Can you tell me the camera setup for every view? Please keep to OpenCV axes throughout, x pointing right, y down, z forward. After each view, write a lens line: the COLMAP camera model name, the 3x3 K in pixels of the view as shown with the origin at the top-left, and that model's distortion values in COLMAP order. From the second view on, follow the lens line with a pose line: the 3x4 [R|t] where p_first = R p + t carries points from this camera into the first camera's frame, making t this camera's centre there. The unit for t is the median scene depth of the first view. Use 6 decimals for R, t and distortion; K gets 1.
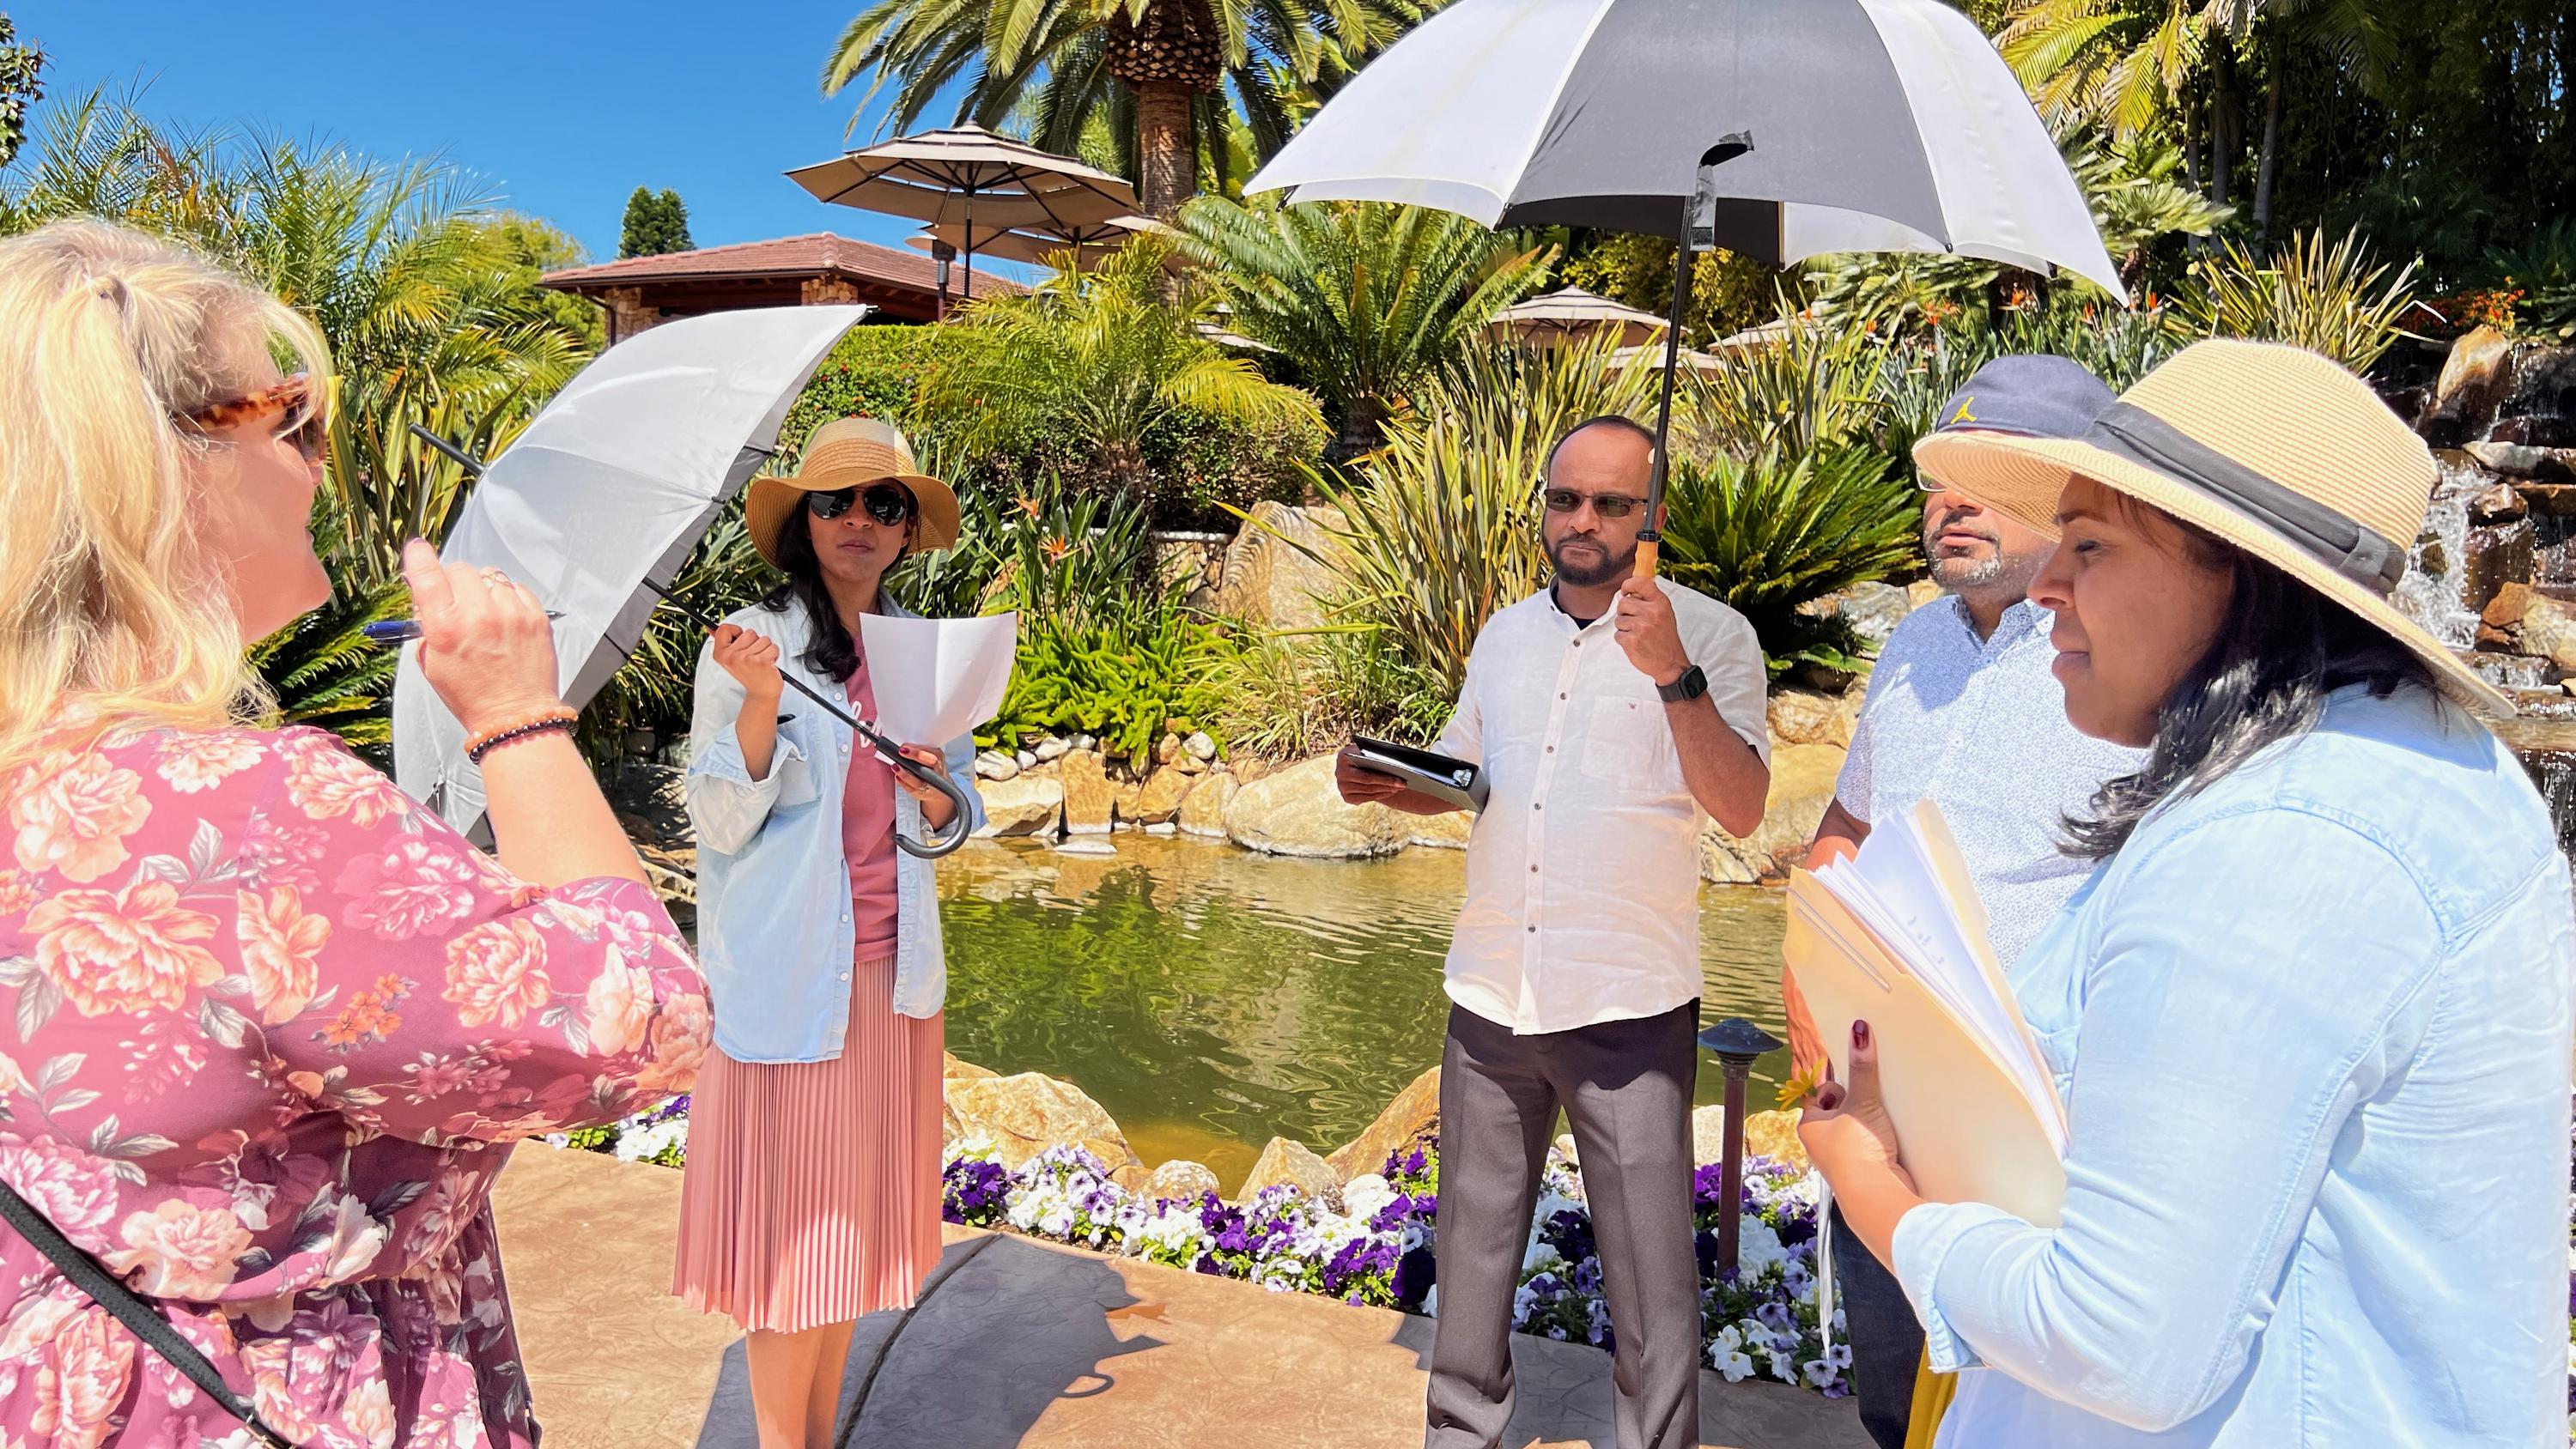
lens RADIAL K [[1919.2, 0, 1267.3], [0, 1919.2, 742.4], [0, 0, 1]] dist [0.053582, -0.062234]
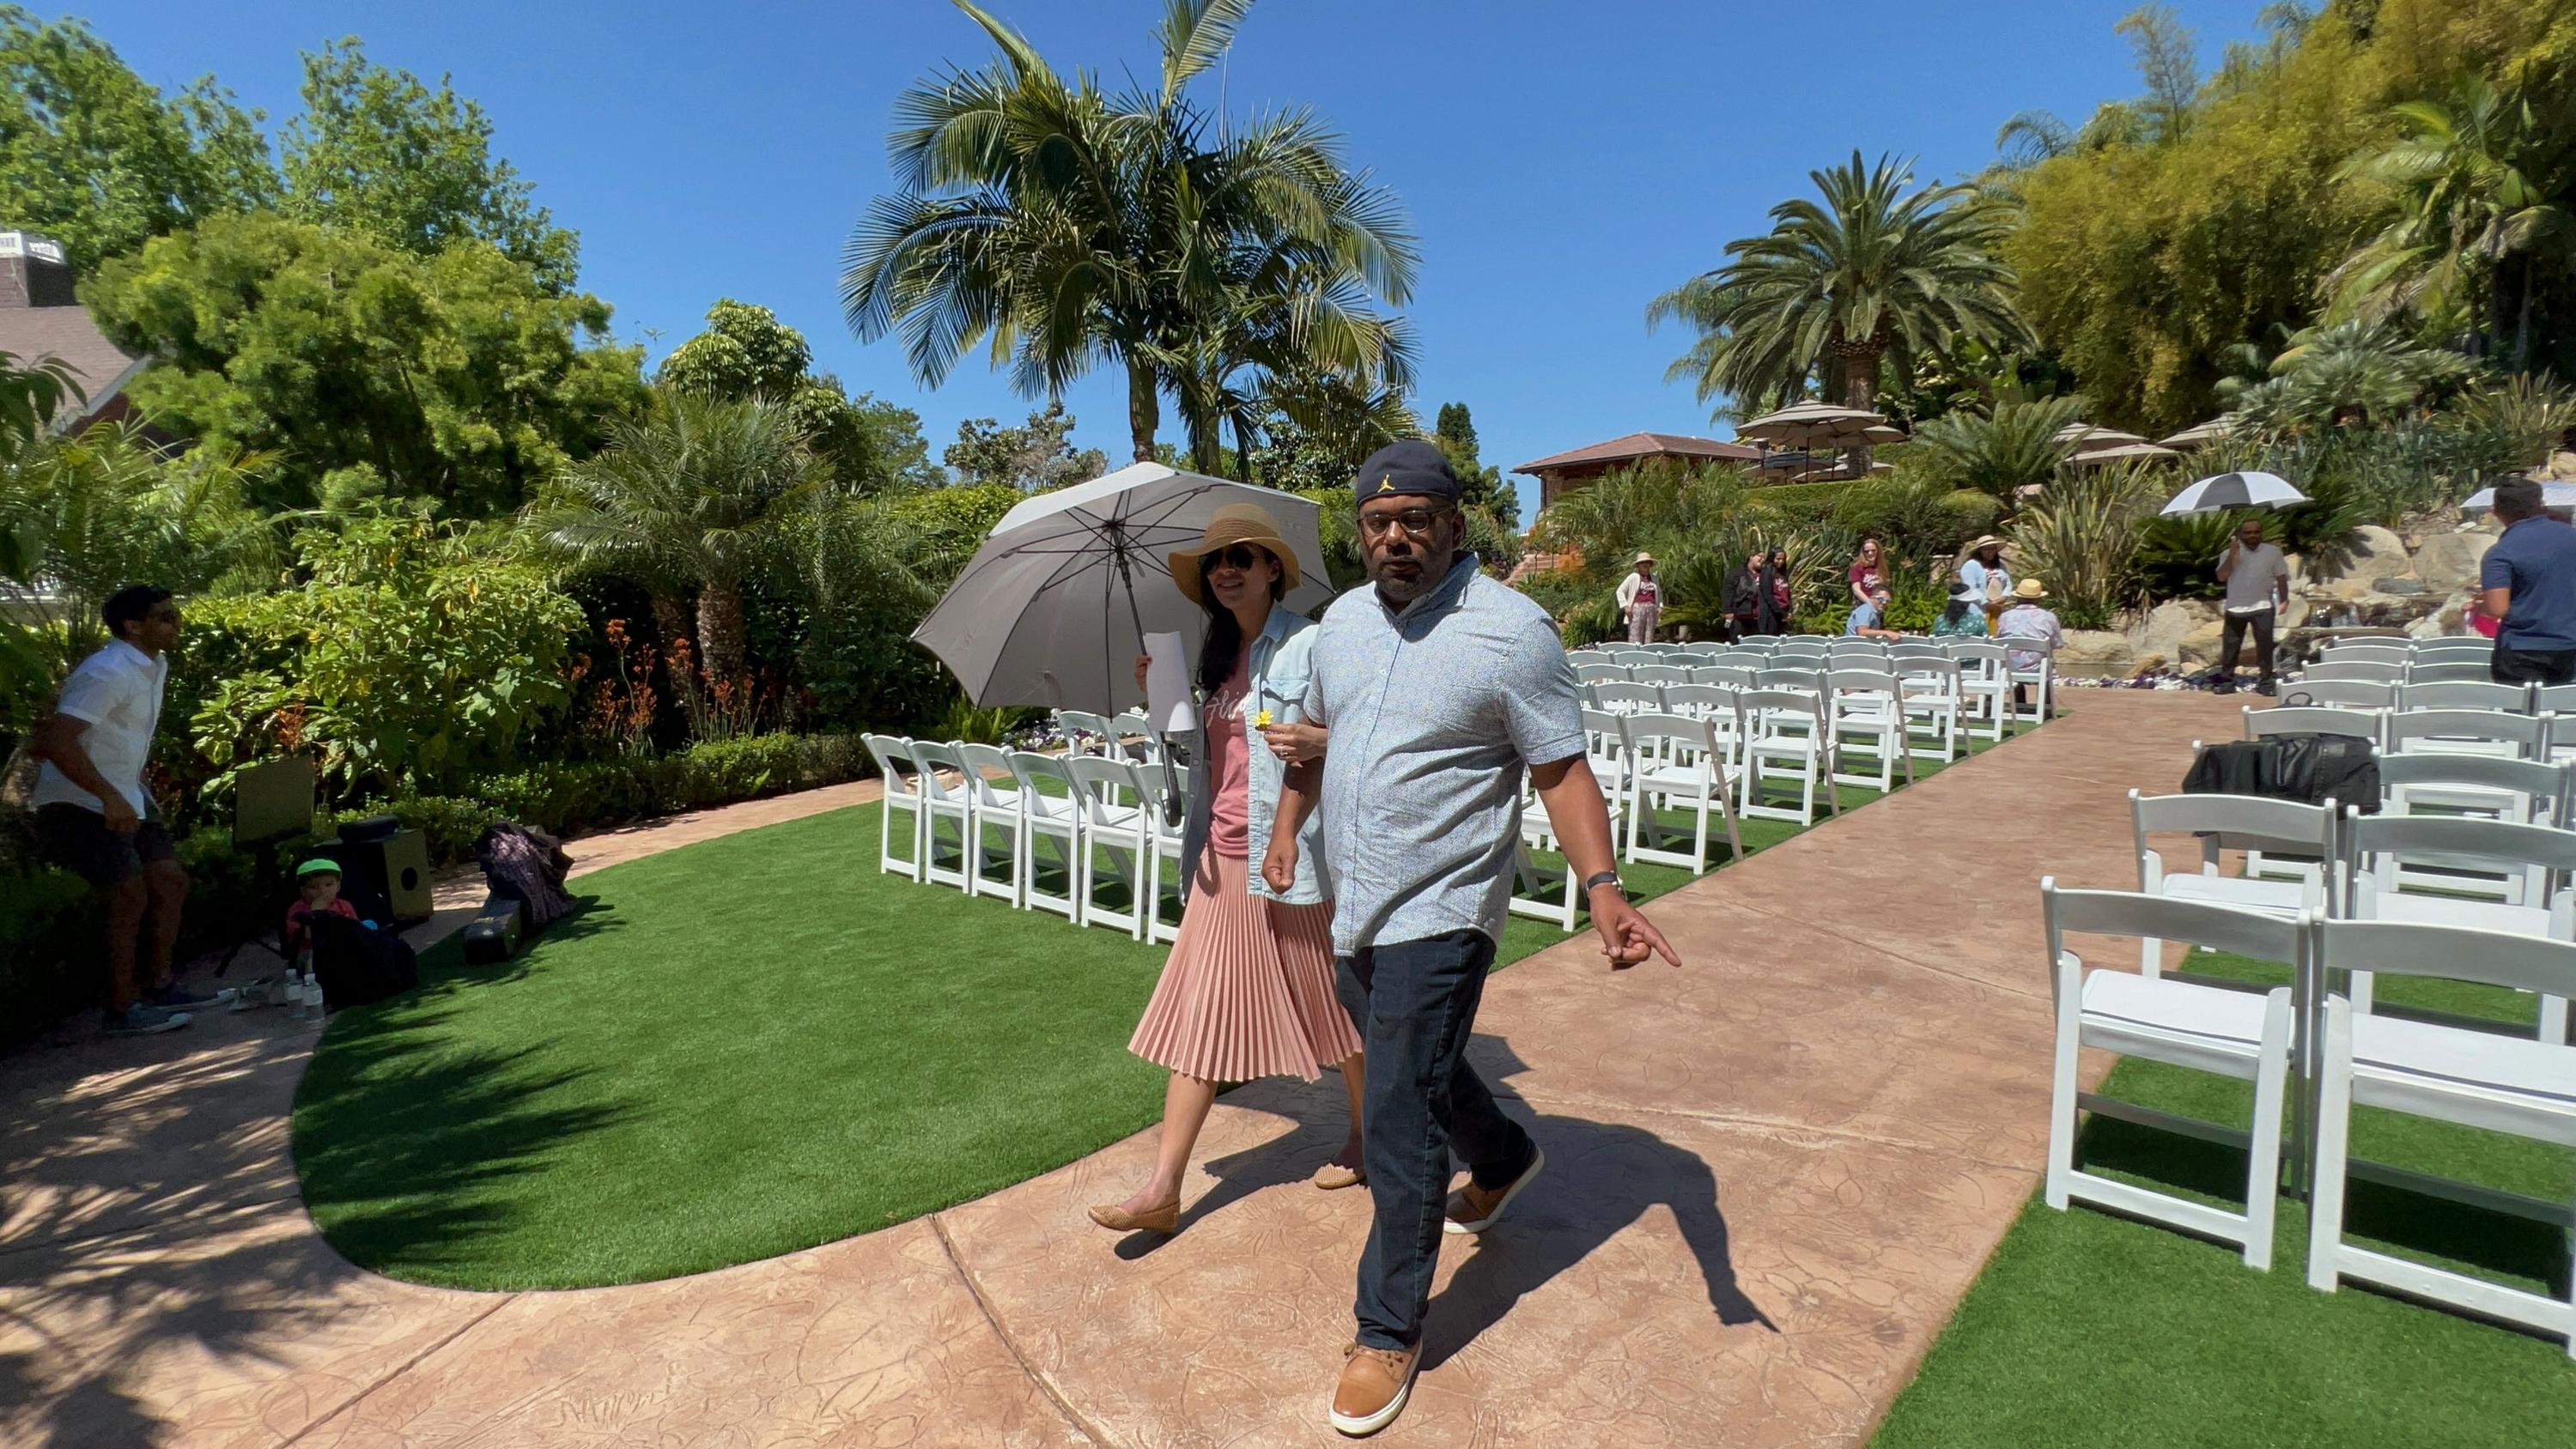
lens RADIAL K [[1178.7, 0, 1295.9], [0, 1178.7, 730.6], [0, 0, 1]] dist [-0.012953, 0.007363]
pose [[0.924447, -0.019050, -0.380833, -0.278789], [0.024572, 0.999652, 0.009643, 0.102911], [0.380517, -0.018272, 0.924593, -0.915076]]
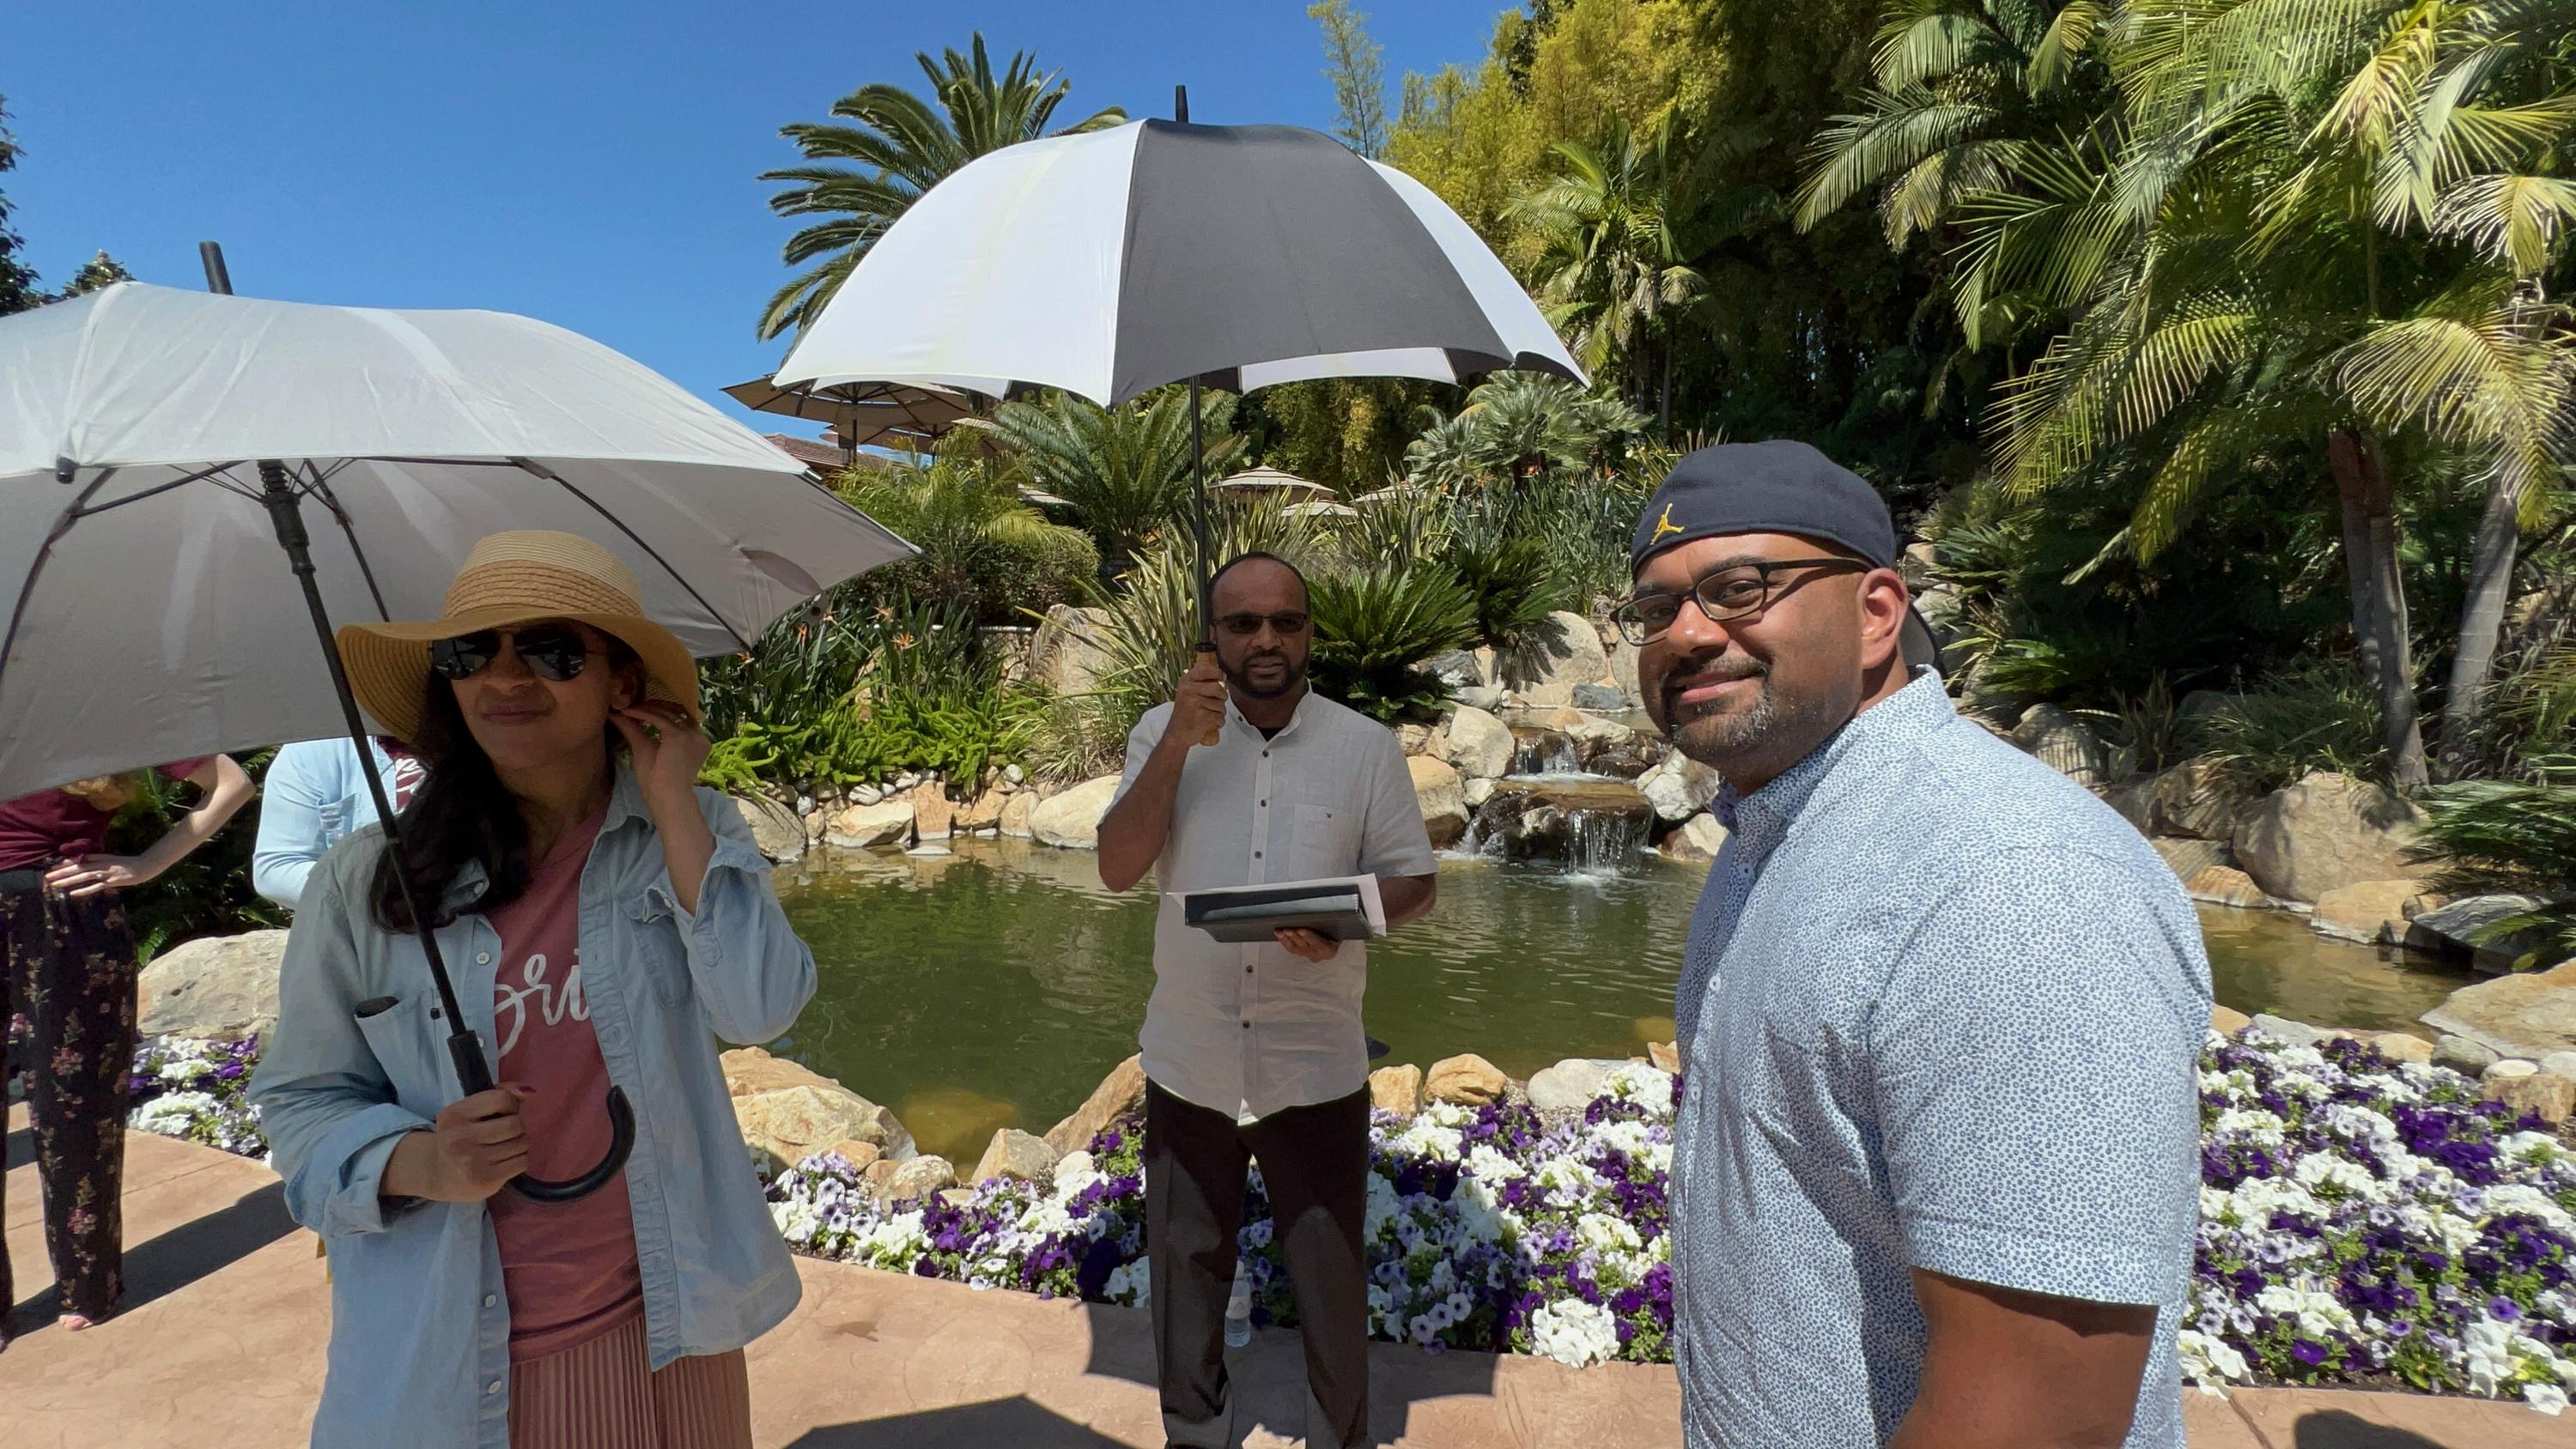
lens RADIAL K [[1178.7, 0, 1287.3], [0, 1178.7, 740.6], [0, 0, 1]] dist [-0.012953, 0.007363]
pose [[0.986421, -0.038689, 0.159614, 0.028489], [0.039505, 0.999217, -0.001941, -0.013539], [-0.159414, 0.008220, 0.987178, 0.083502]]
